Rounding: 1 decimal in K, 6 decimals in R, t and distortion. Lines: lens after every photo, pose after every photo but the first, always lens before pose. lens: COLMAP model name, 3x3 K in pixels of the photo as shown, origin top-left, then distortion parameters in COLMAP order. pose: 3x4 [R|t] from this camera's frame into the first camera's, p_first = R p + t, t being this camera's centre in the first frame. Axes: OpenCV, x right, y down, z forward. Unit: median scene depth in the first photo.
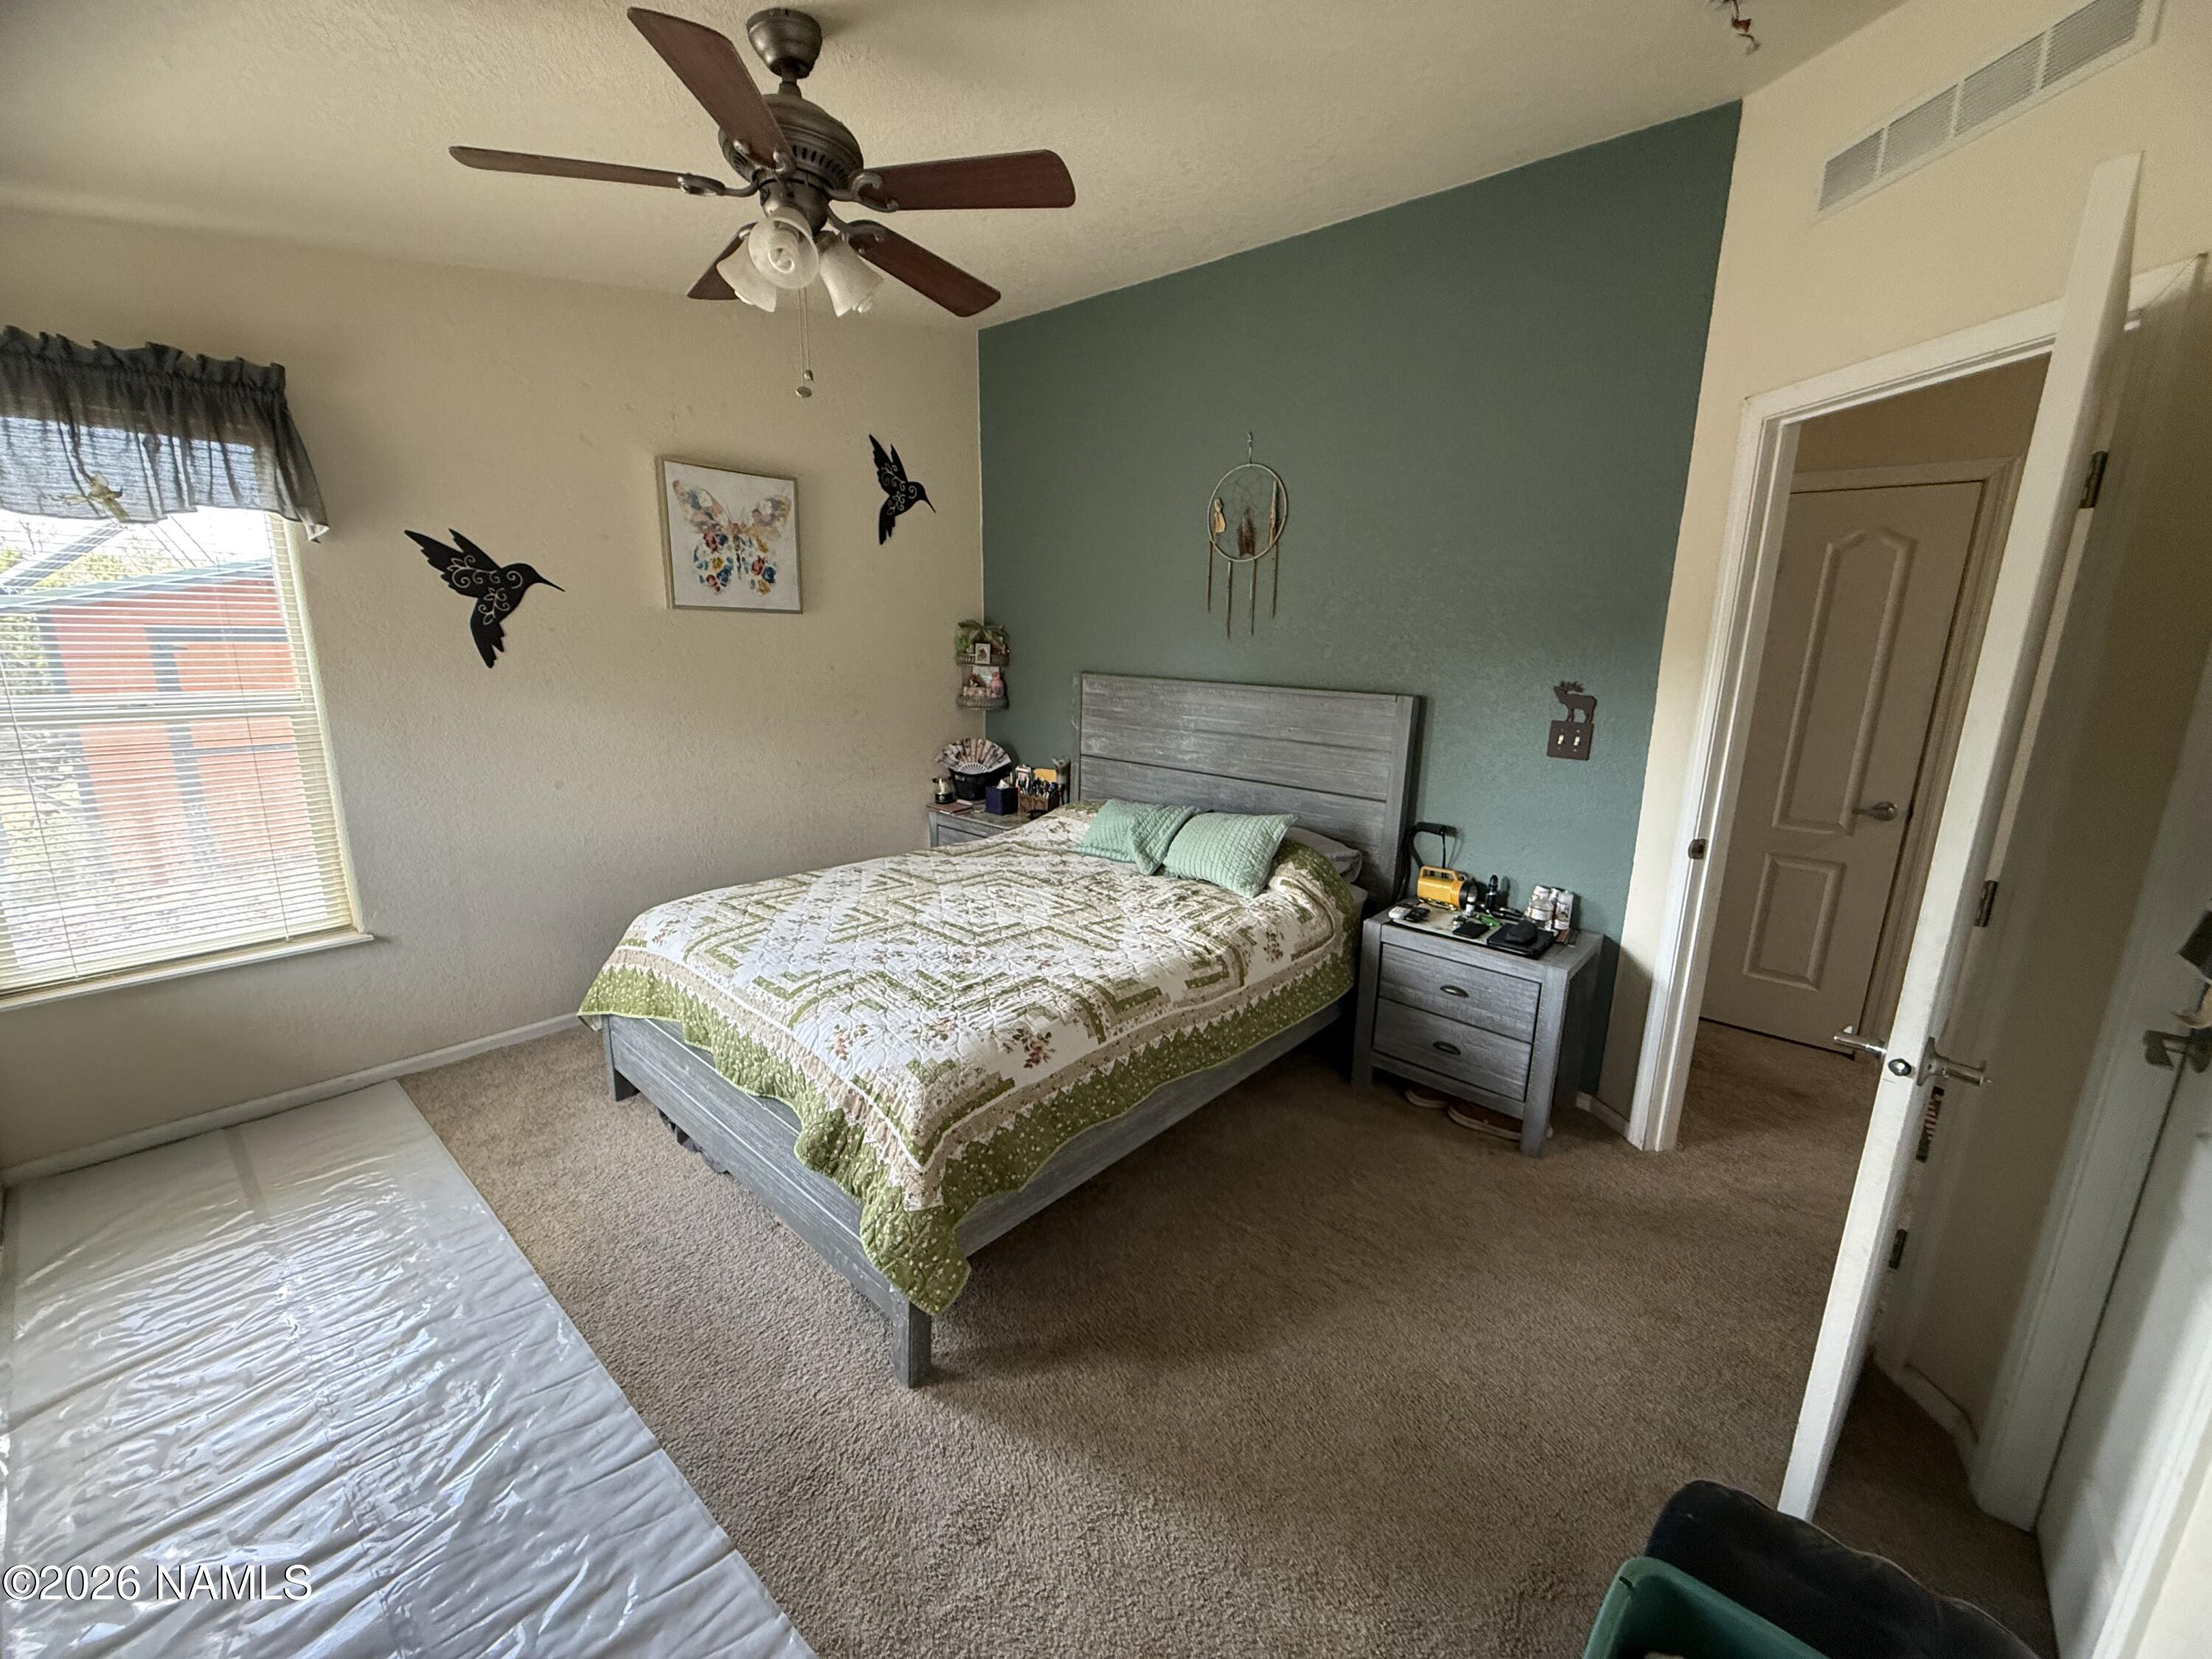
lens RADIAL K [[886.9, 0, 1101.1], [0, 886.9, 833.8], [0, 0, 1]] dist [-0.002358, -0.000646]
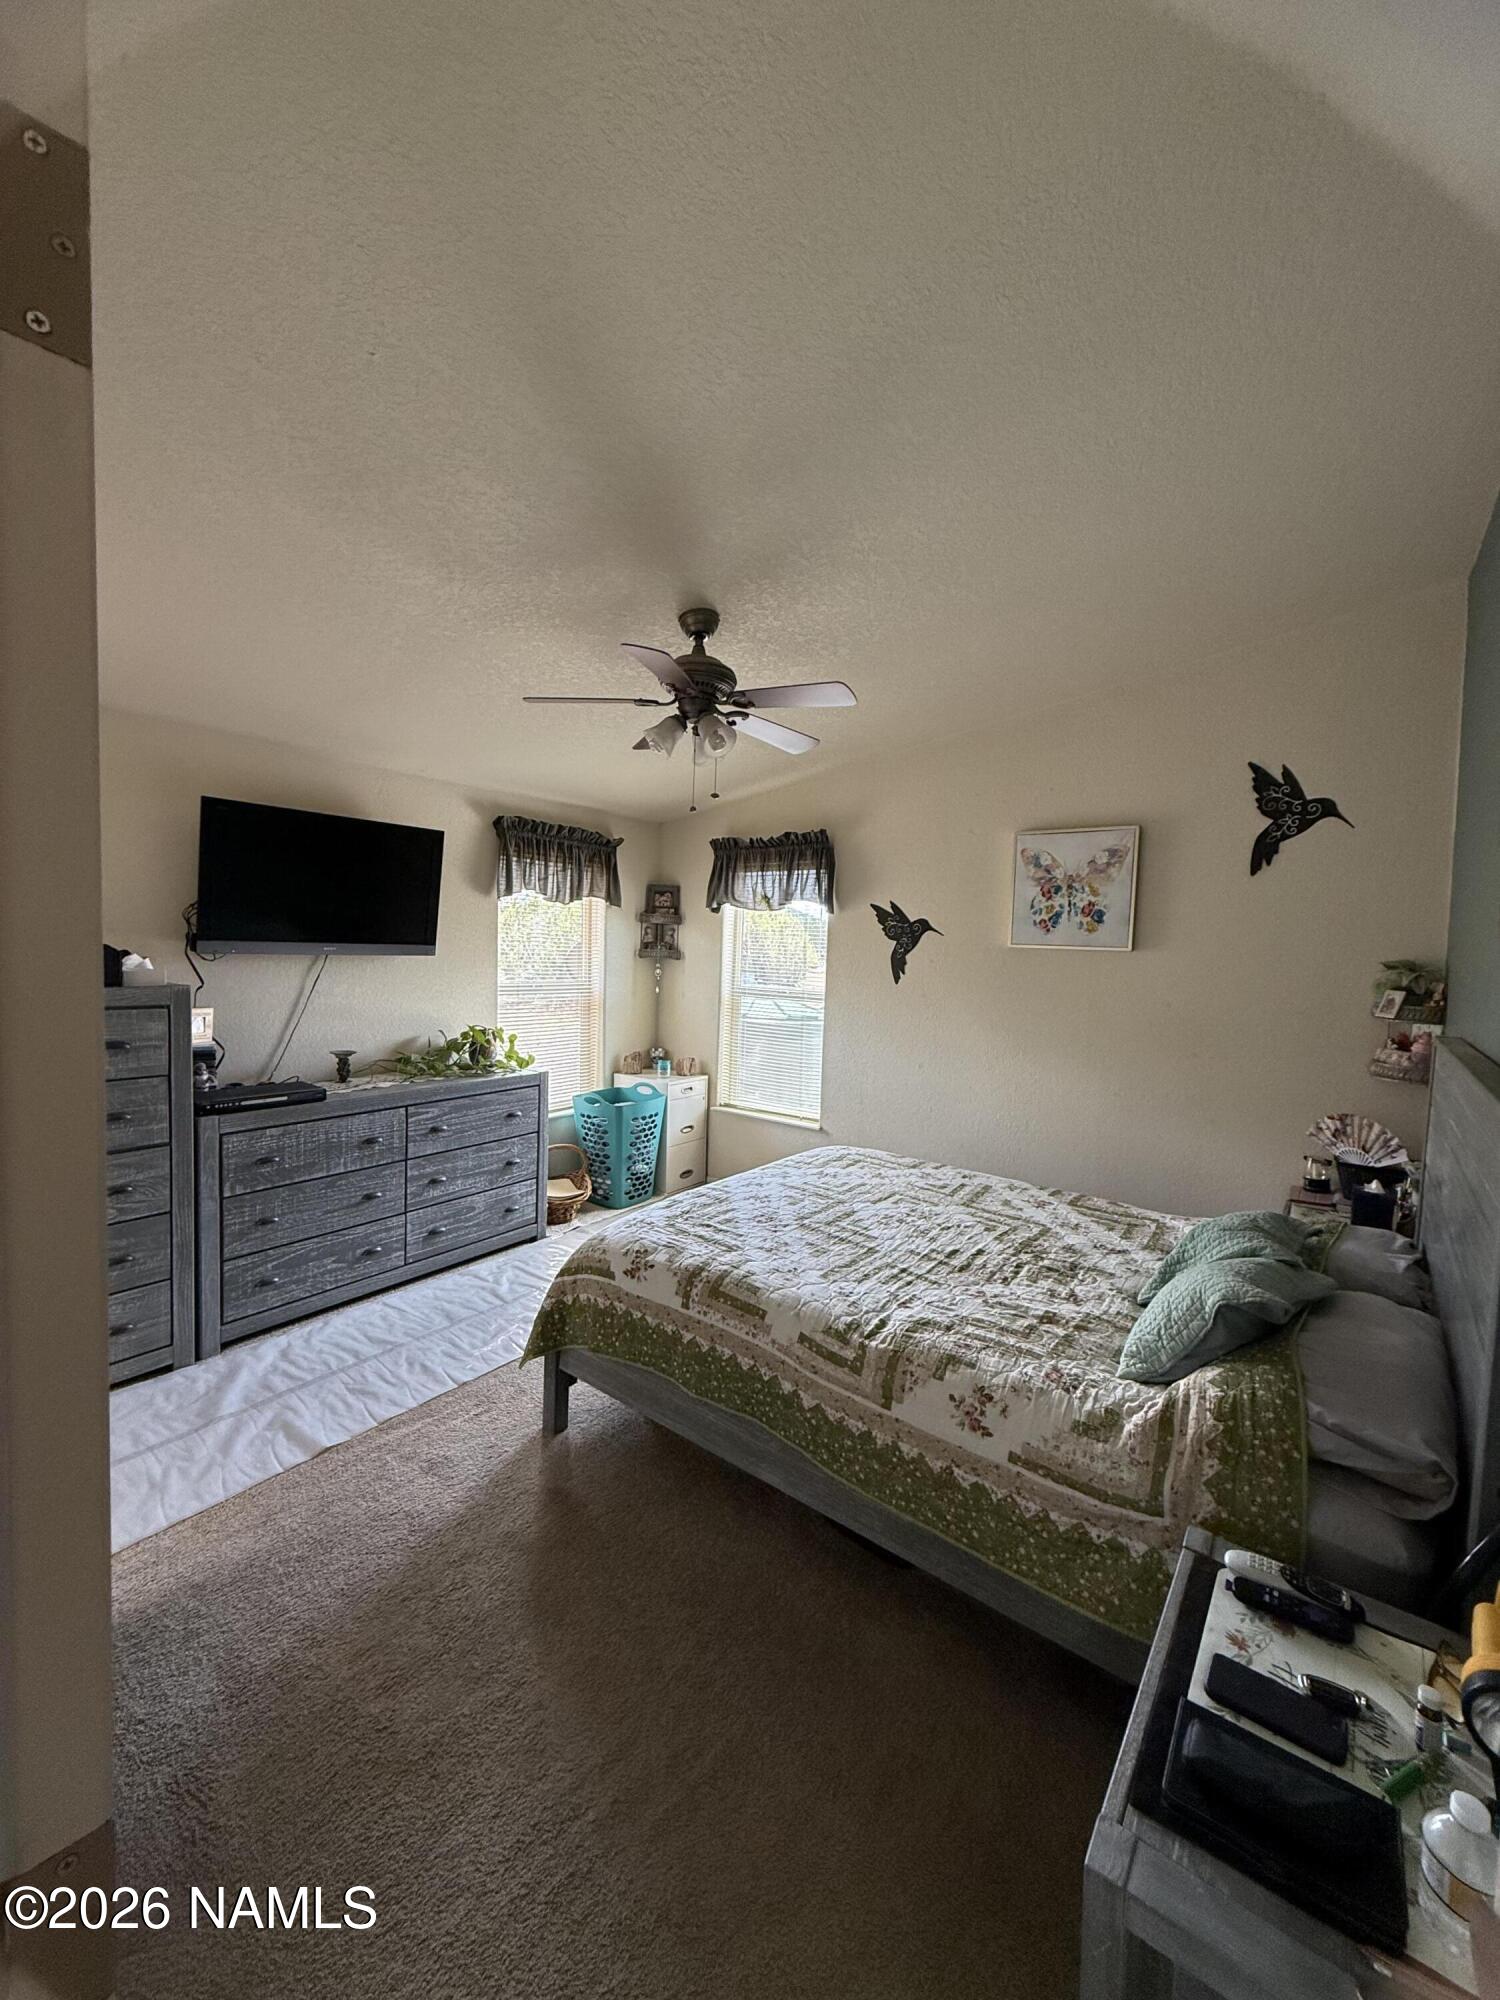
lens RADIAL K [[801.9, 0, 746.7], [0, 801.9, 987.4], [0, 0, 1]] dist [-0.002358, -0.000646]
pose [[0.059259, 0.029745, -0.997799, 0.721312], [-0.254431, 0.966994, 0.013716, -0.135118], [0.965274, 0.253059, 0.064871, 0.660430]]
